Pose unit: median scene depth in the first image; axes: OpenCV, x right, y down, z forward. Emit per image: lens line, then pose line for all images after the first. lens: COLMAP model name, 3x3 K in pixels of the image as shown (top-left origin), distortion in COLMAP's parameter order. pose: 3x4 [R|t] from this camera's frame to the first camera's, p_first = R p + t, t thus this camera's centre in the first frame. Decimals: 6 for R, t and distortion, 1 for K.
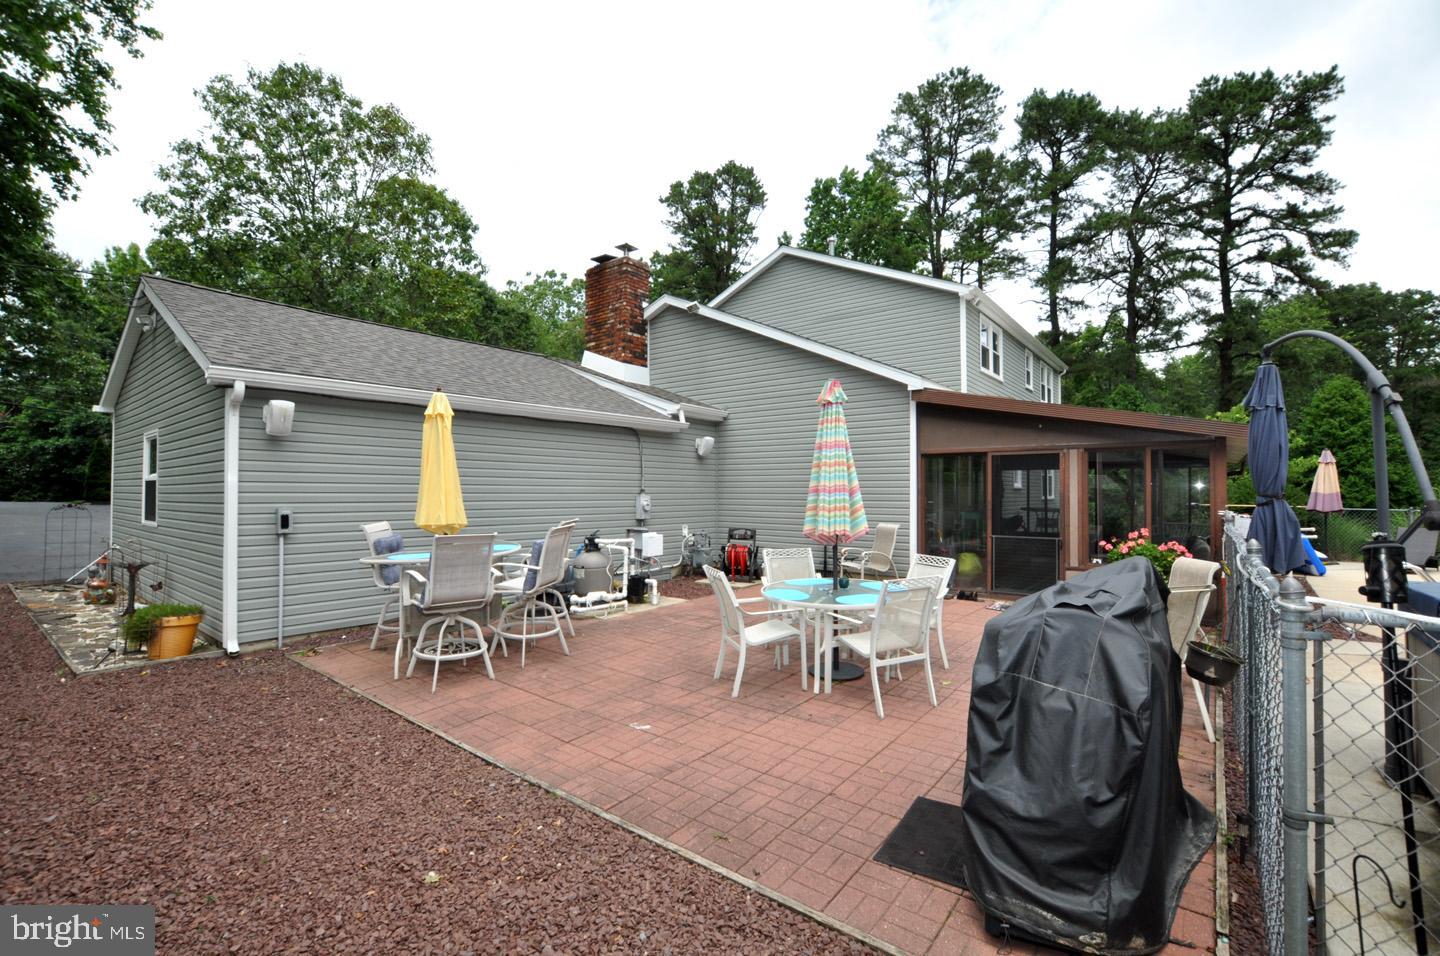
lens RADIAL K [[631.8, 0, 724.6], [0, 631.8, 478.4], [0, 0, 1]] dist [-0.033454, 0.004504]
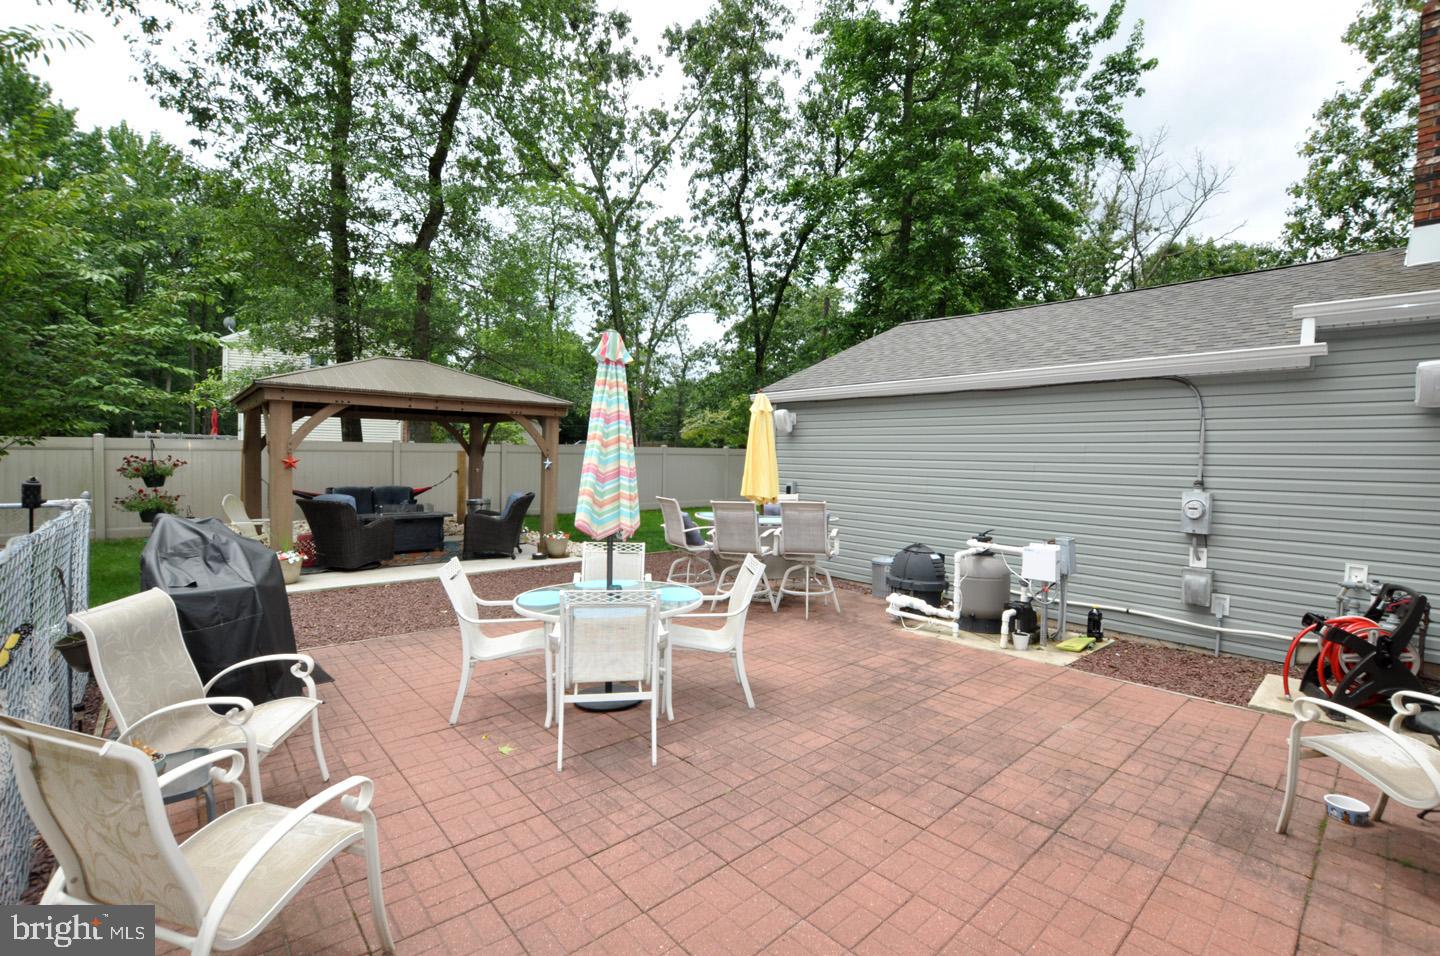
lens RADIAL K [[631.8, 0, 724.6], [0, 631.8, 478.4], [0, 0, 1]] dist [-0.033454, 0.004504]
pose [[-0.178654, 0.020375, -0.983701, 0.496181], [-0.004539, 0.999758, 0.021532, 0.005029], [0.983902, 0.008312, -0.178518, 0.686335]]
